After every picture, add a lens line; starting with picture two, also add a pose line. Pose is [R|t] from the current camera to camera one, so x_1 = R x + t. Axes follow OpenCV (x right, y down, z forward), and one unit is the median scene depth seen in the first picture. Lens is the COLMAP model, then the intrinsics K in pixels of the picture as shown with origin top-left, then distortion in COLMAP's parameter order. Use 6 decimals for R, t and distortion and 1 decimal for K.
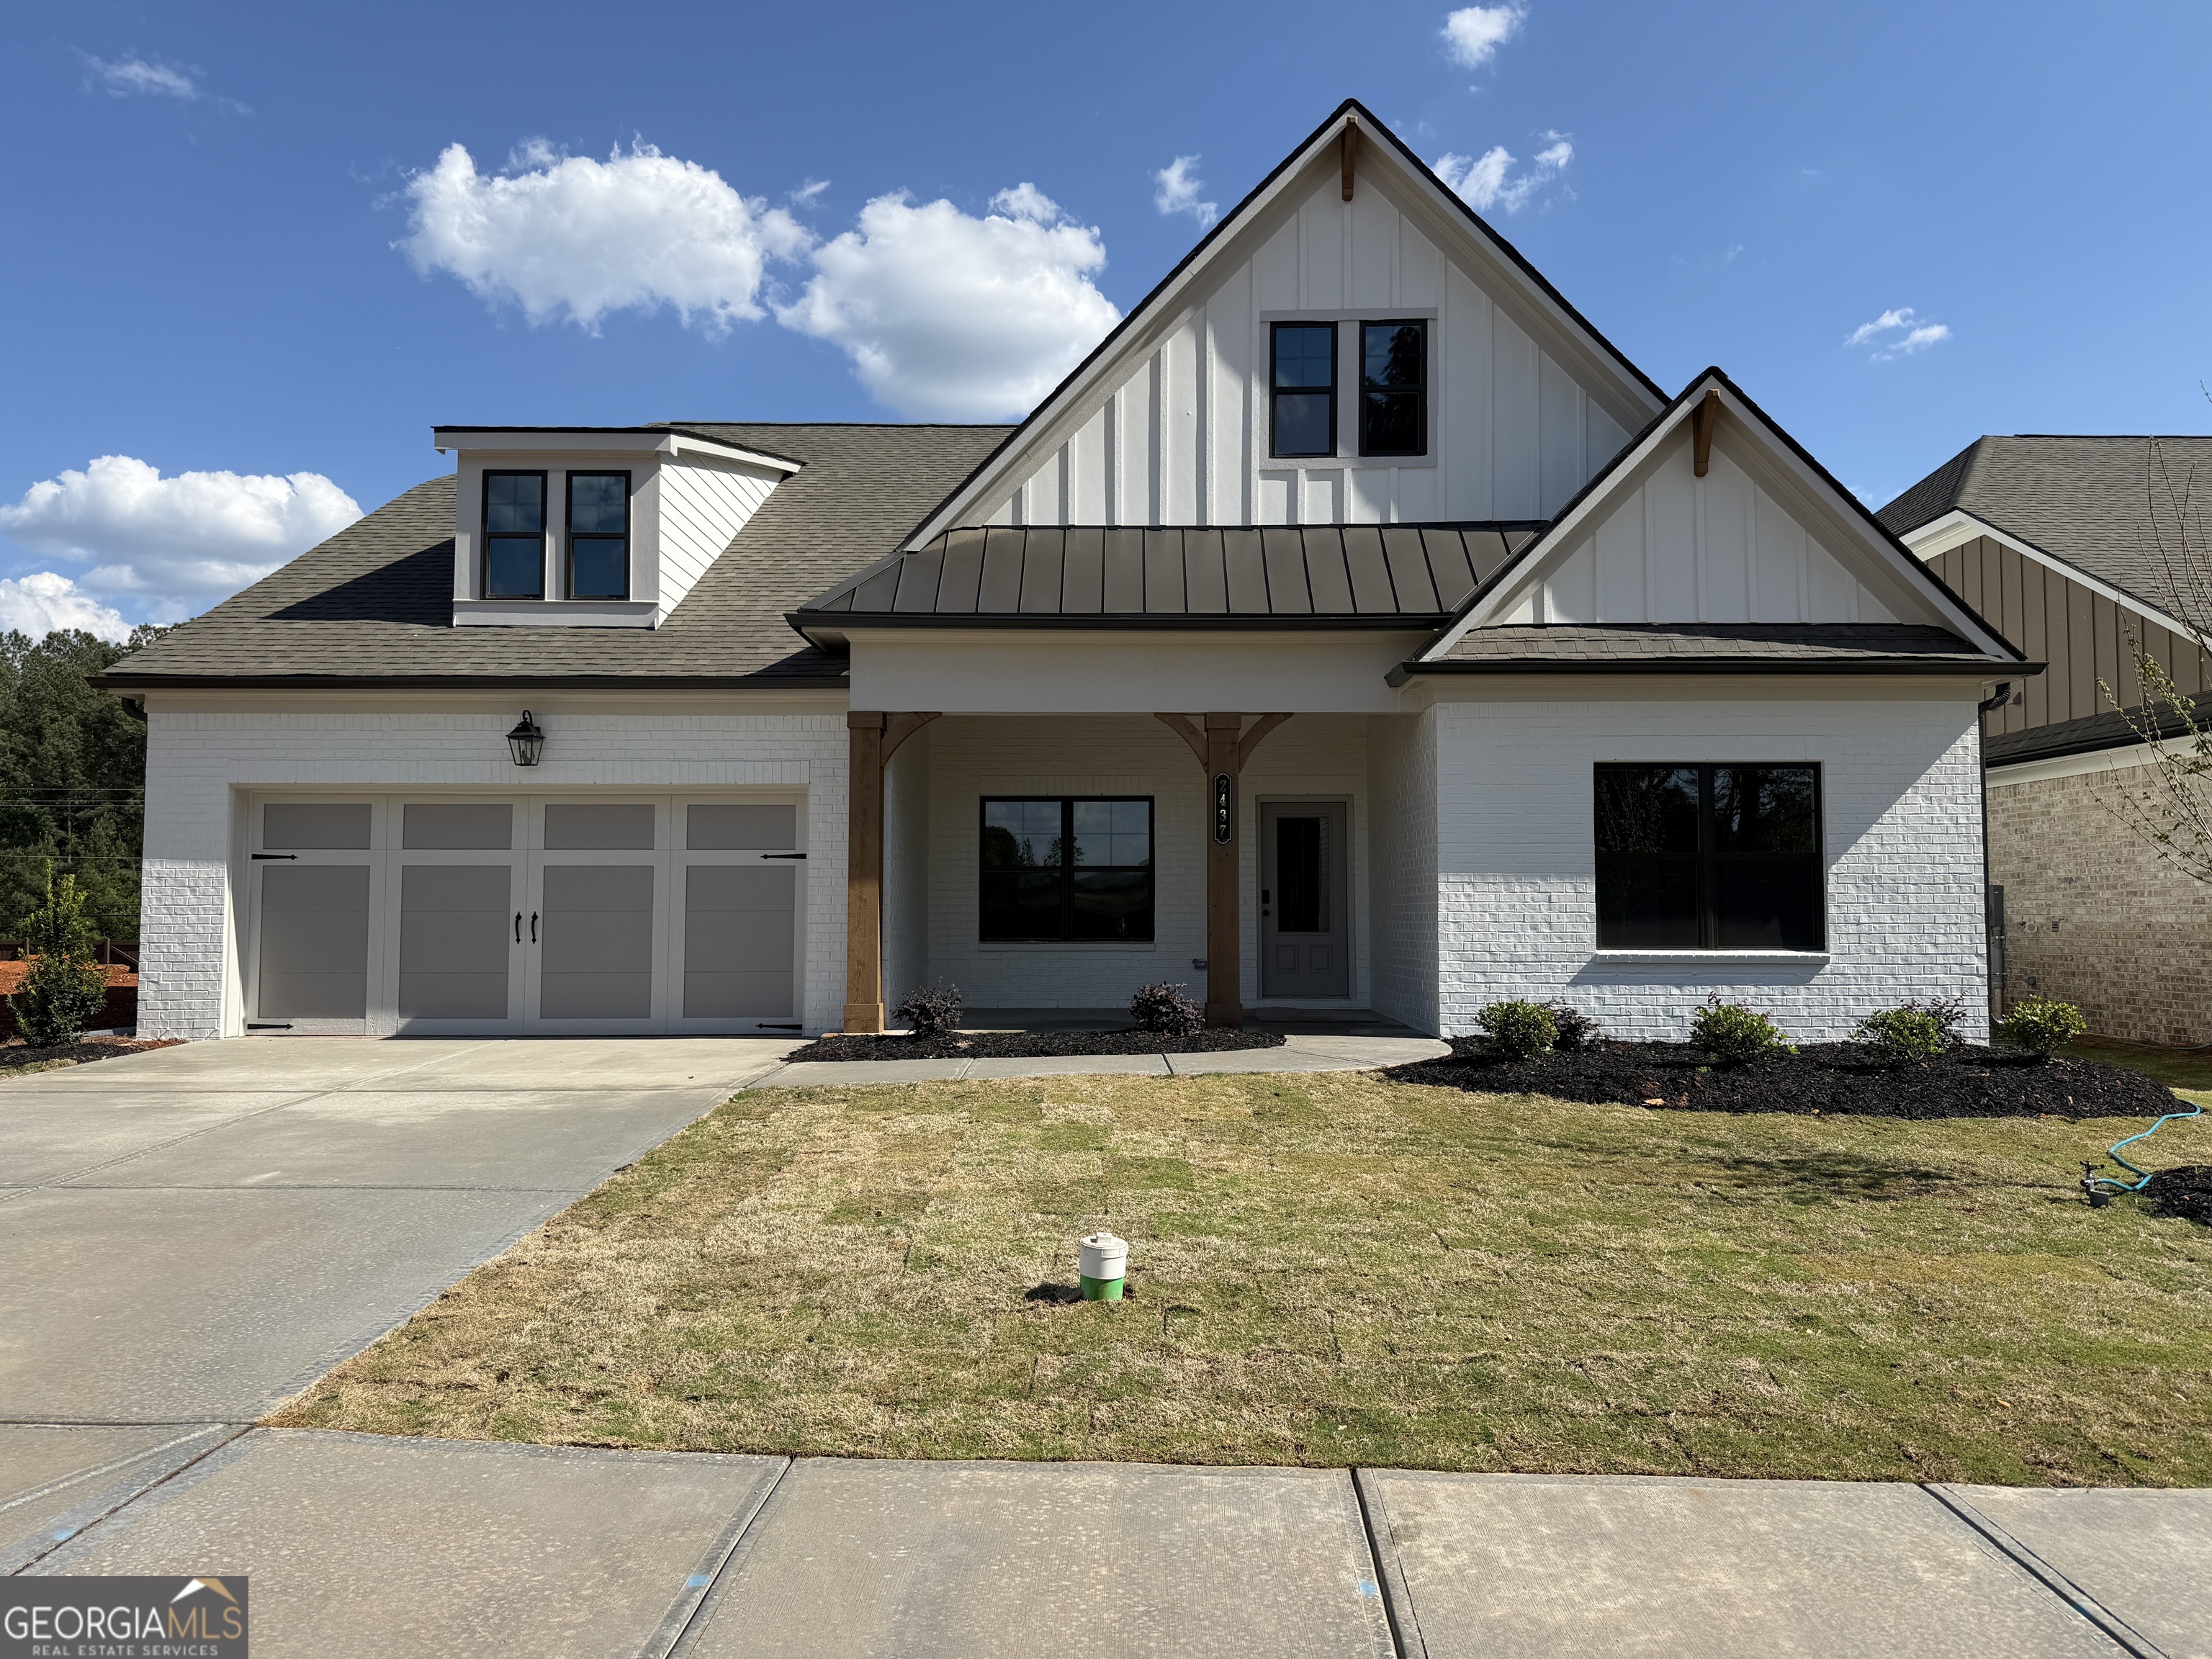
lens RADIAL K [[1562.9, 0, 1114.5], [0, 1562.9, 836.7], [0, 0, 1]] dist [0.011348, 0.000296]
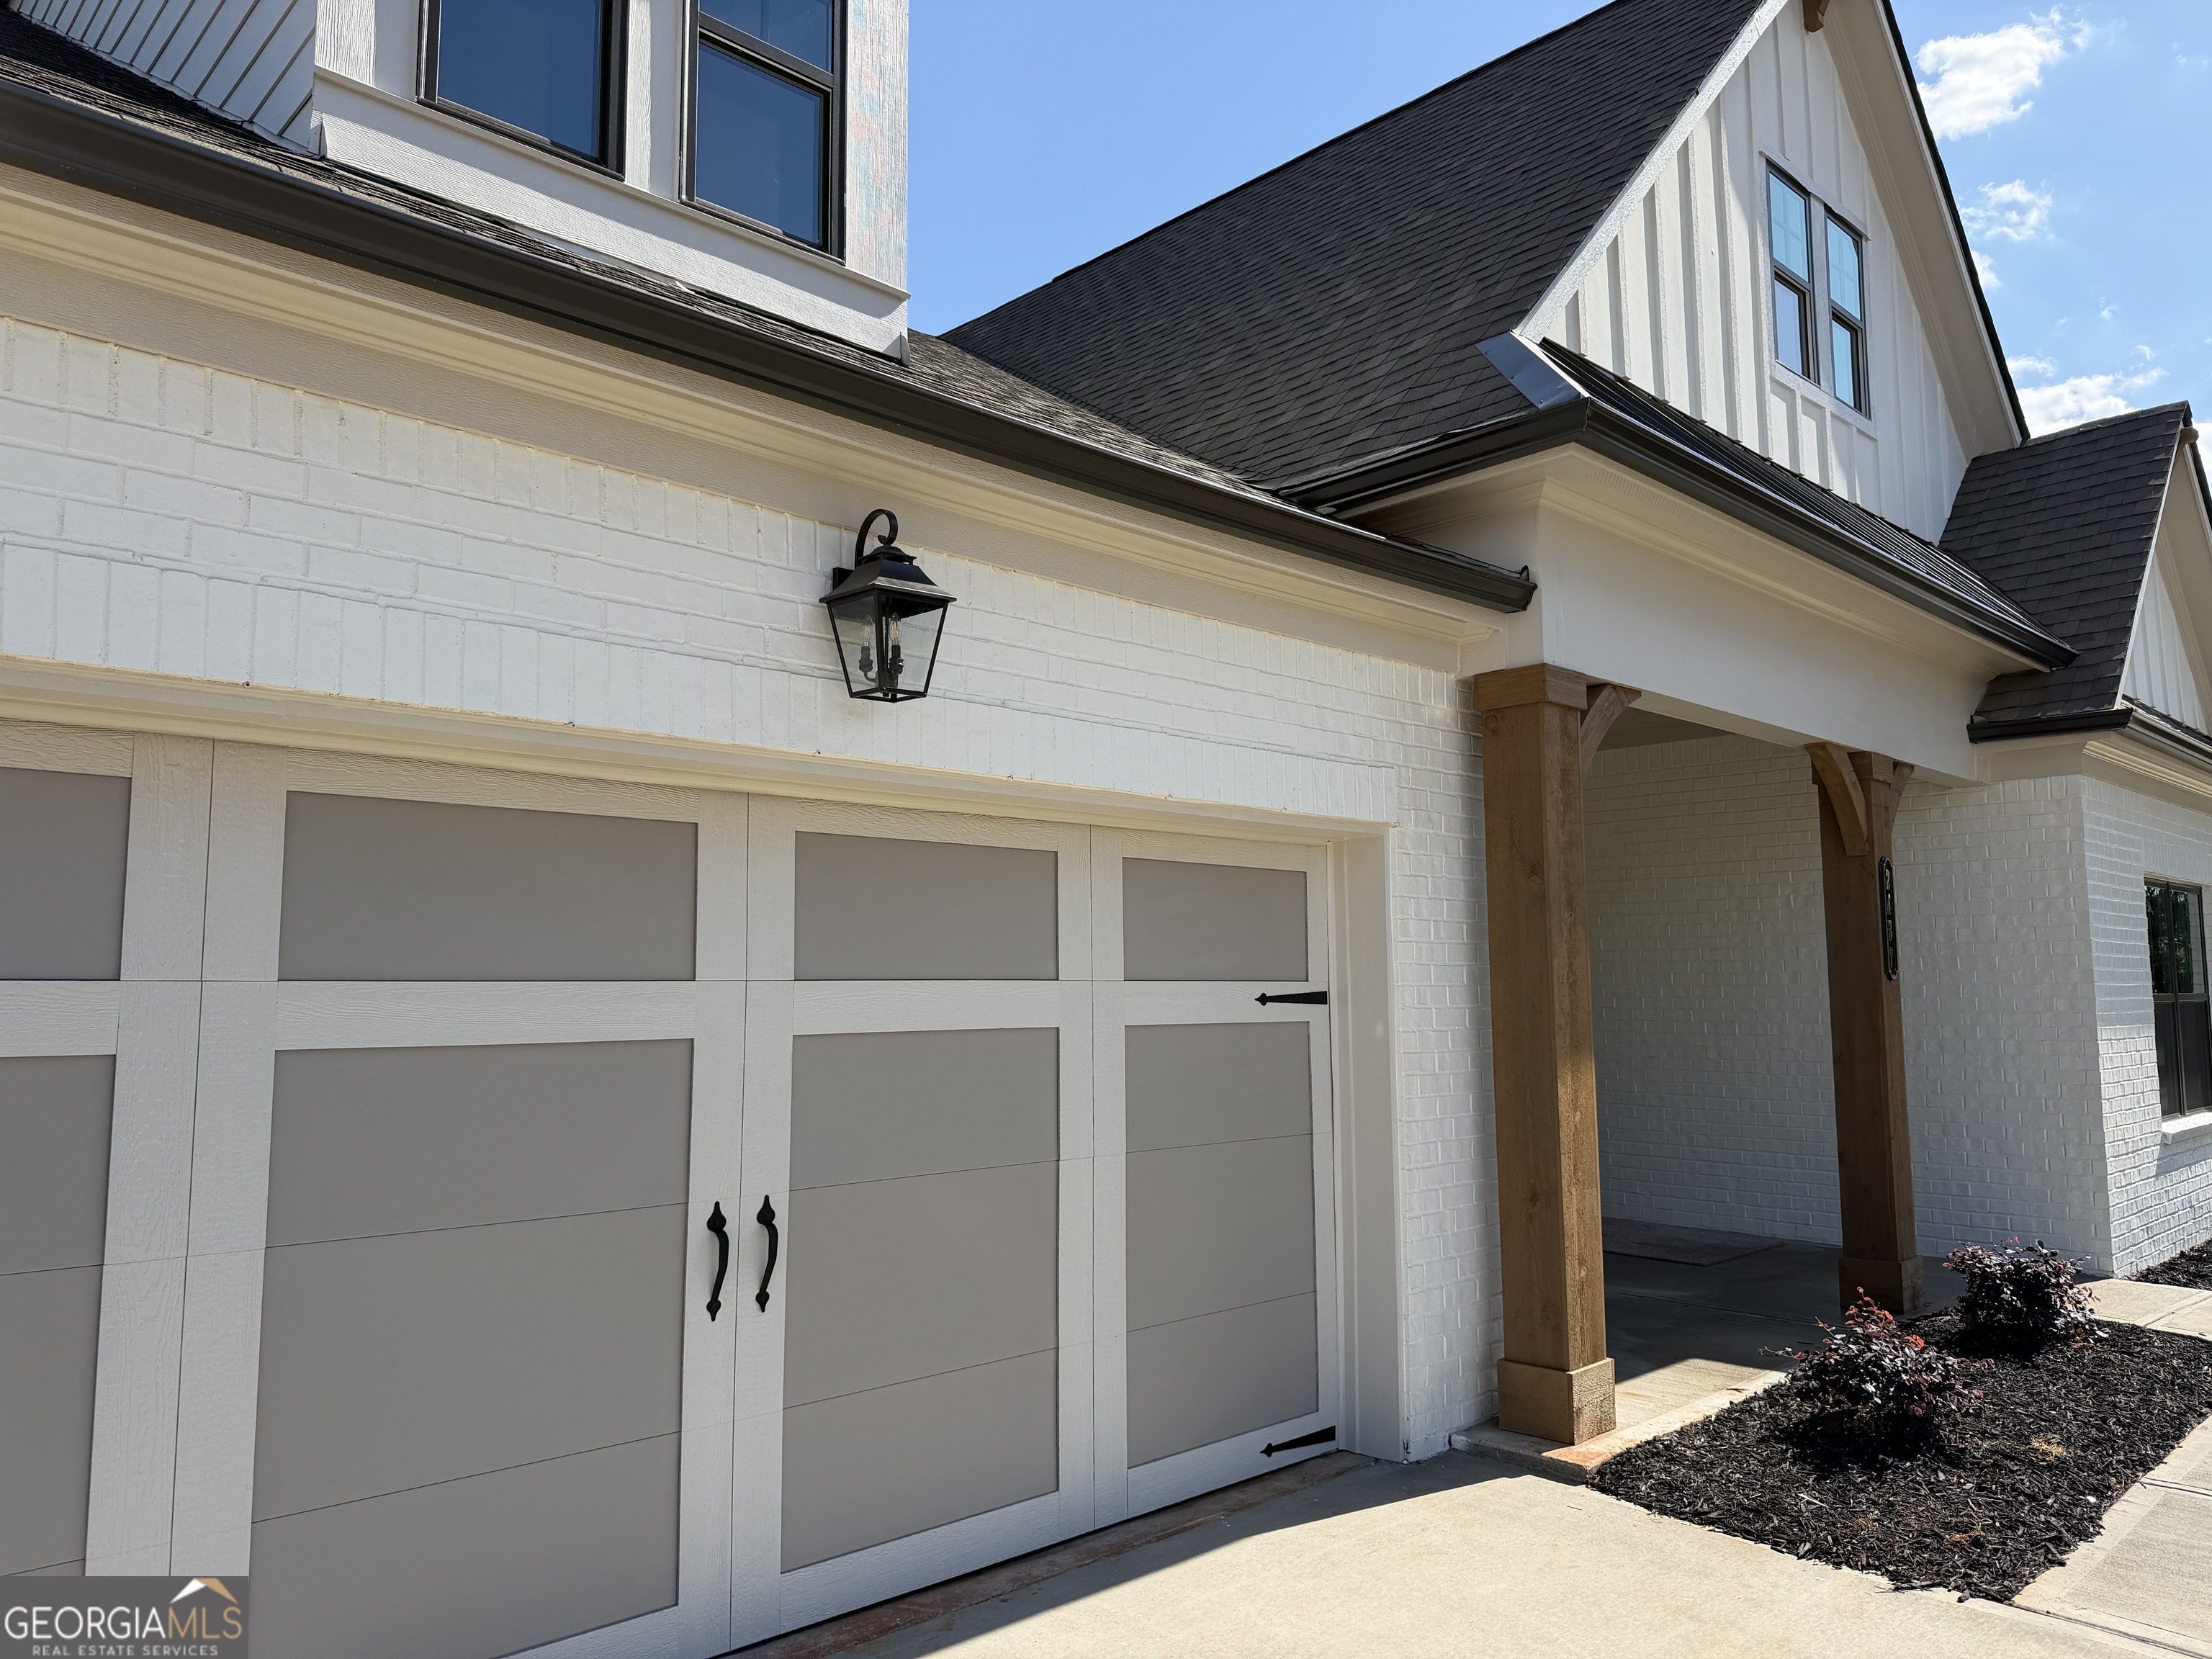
lens RADIAL K [[1562.9, 0, 1102.8], [0, 1562.9, 821.6], [0, 0, 1]] dist [0.011348, 0.000296]
pose [[0.718939, 0.069747, 0.691565, -0.535509], [-0.041040, 0.997476, -0.057935, -0.007444], [-0.693860, 0.013270, 0.719987, 0.751416]]
